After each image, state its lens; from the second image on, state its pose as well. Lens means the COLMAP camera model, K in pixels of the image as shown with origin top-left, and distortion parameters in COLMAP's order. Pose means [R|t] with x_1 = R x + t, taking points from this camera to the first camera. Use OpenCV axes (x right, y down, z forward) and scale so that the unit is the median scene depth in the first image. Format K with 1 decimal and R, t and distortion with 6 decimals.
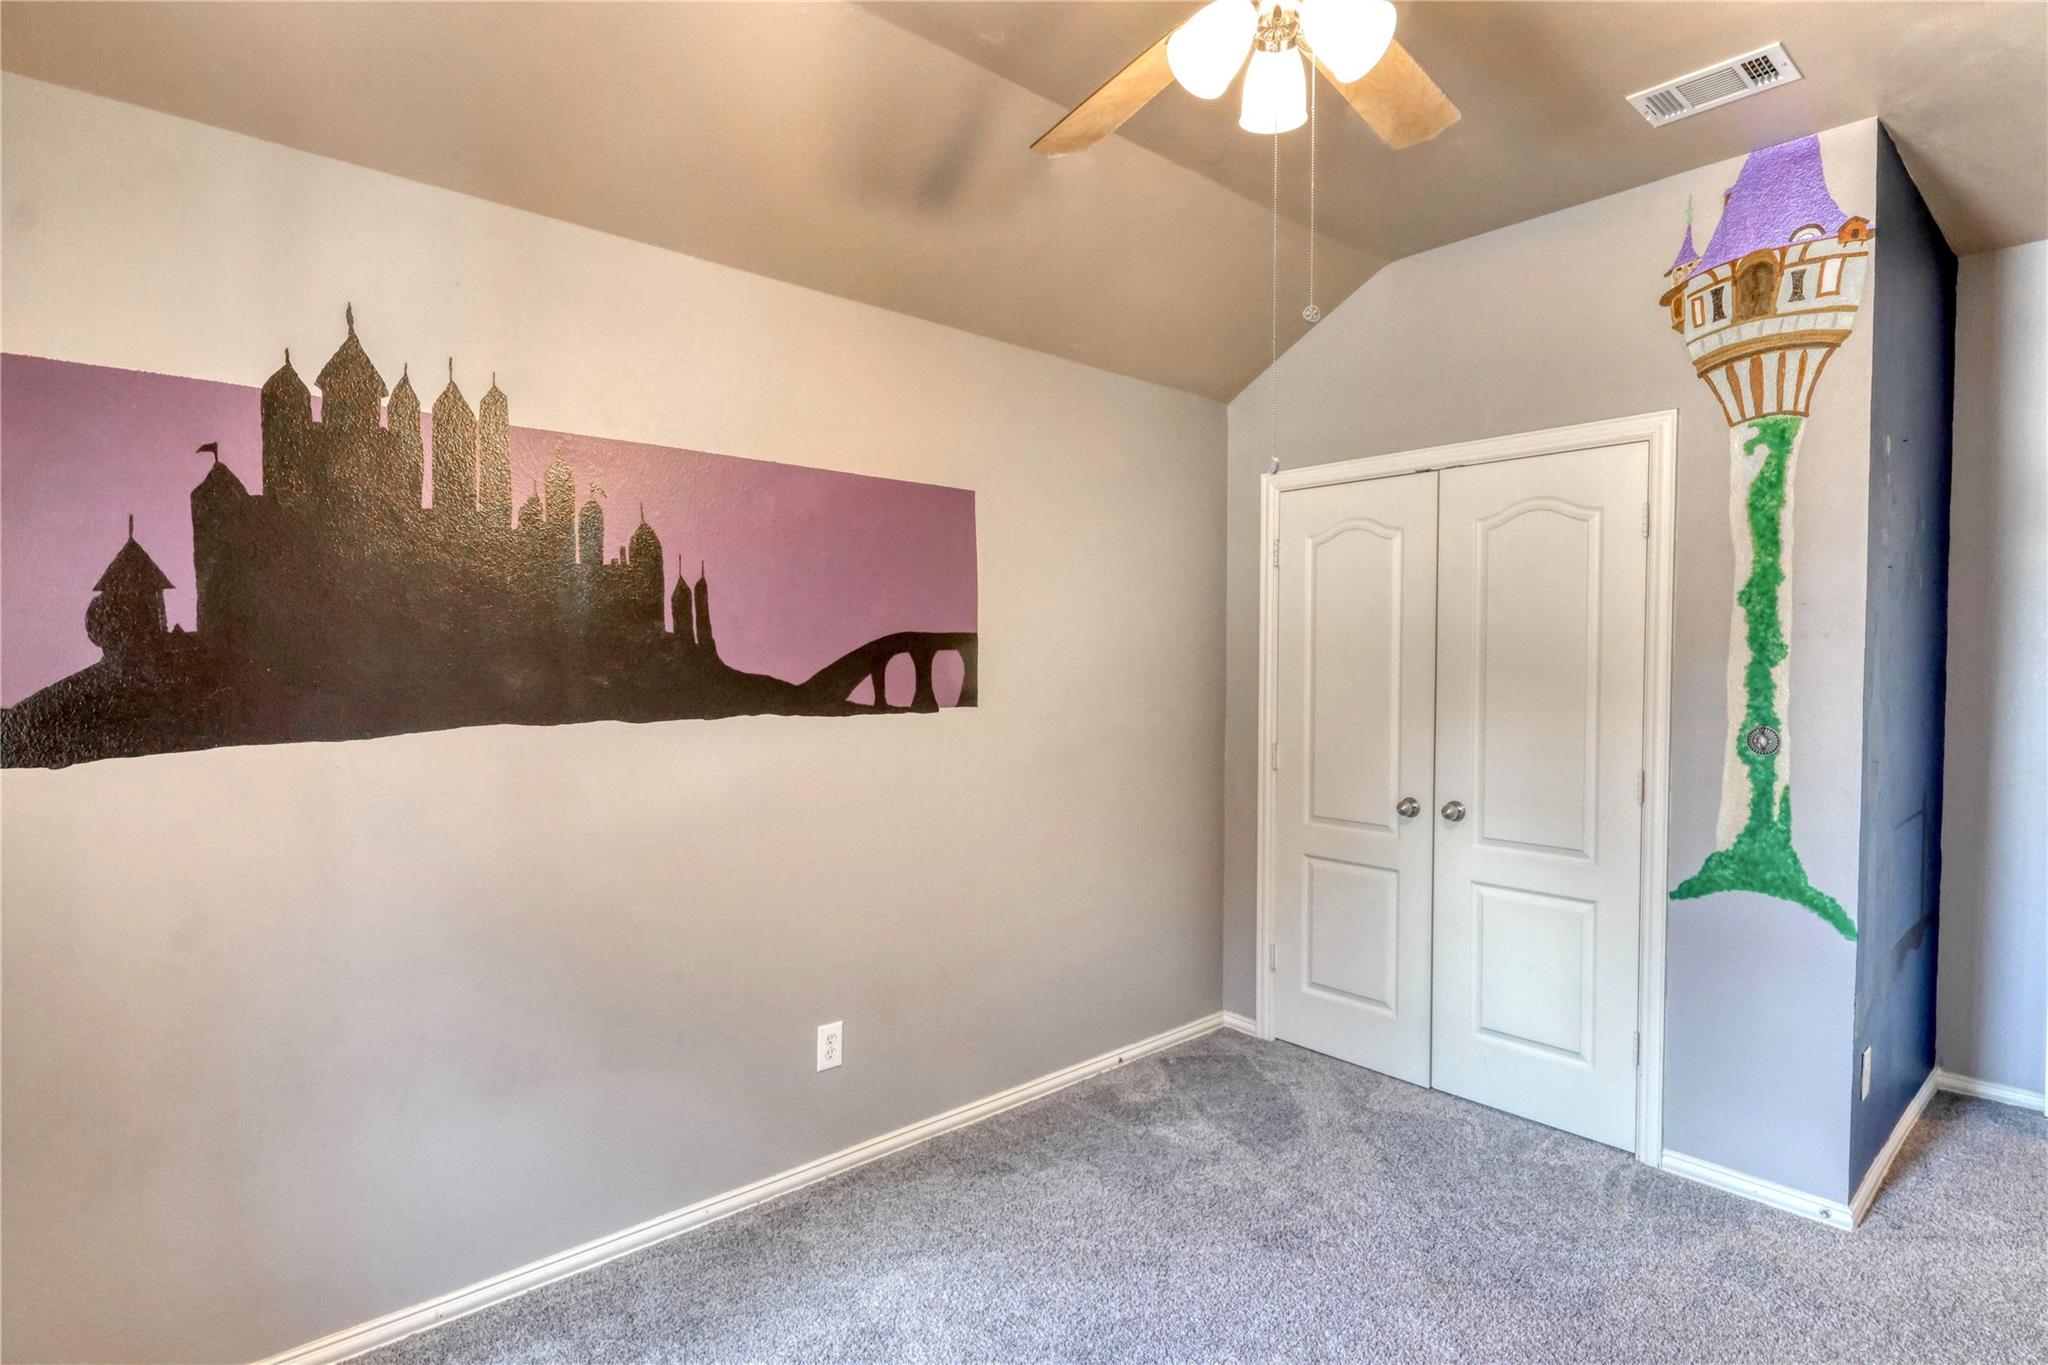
lens RADIAL K [[1019.3, 0, 1024.0], [0, 1019.3, 682.5], [0, 0, 1]] dist [-0.015752, -0.000750]
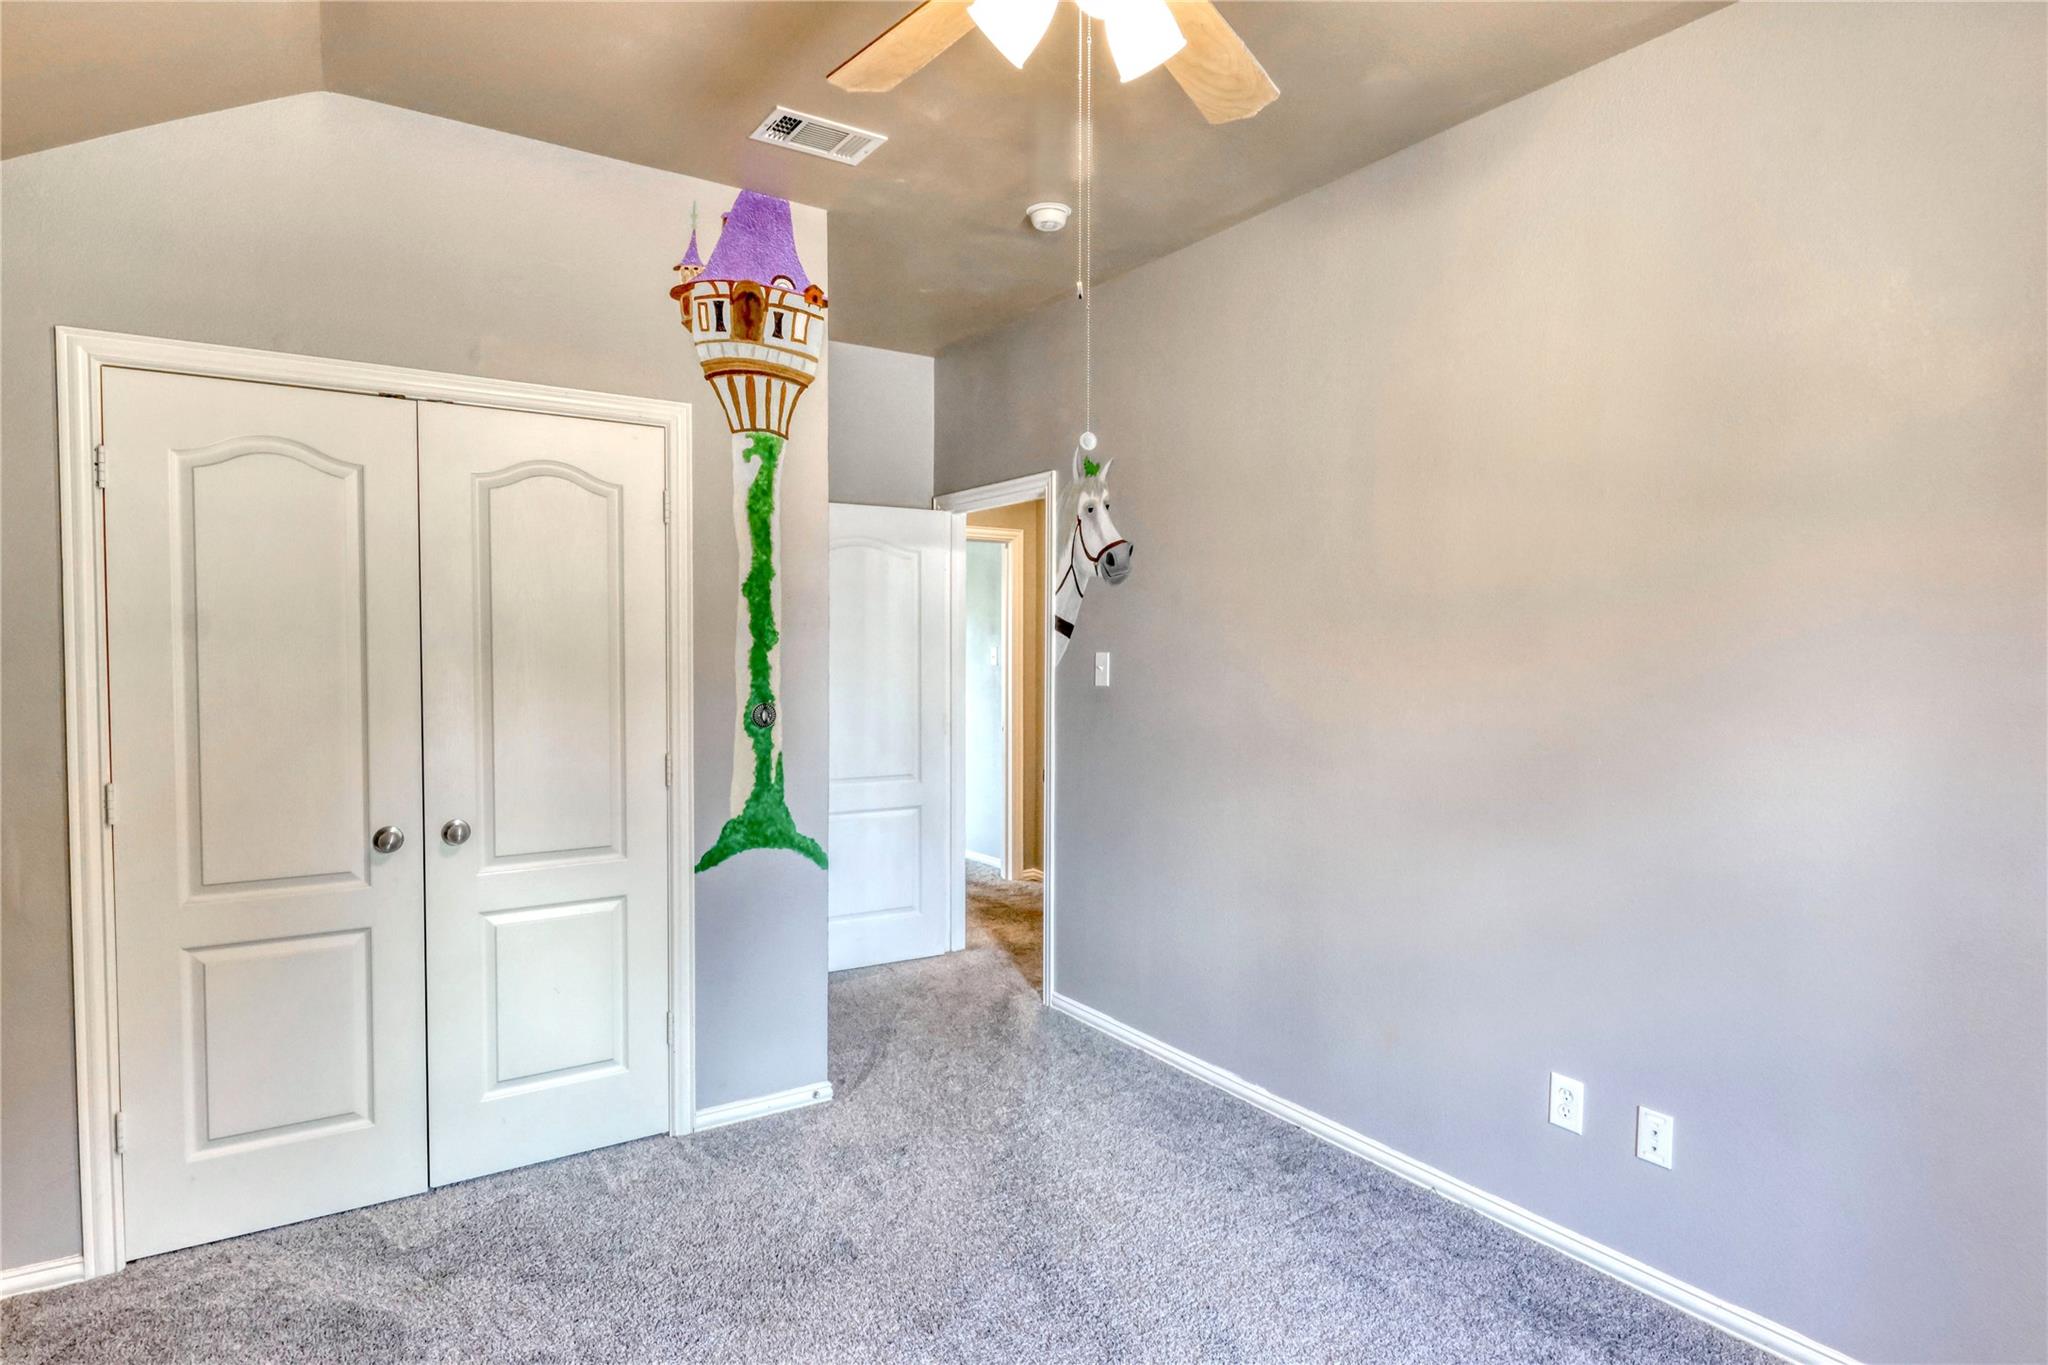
lens RADIAL K [[1089.5, 0, 1025.2], [0, 1089.5, 687.4], [0, 0, 1]] dist [-0.011804, -0.000778]
pose [[0.132485, -0.038775, 0.990426, -0.446347], [0.020934, 0.999121, 0.036316, -0.012547], [-0.990964, 0.015922, 0.133180, 0.534421]]
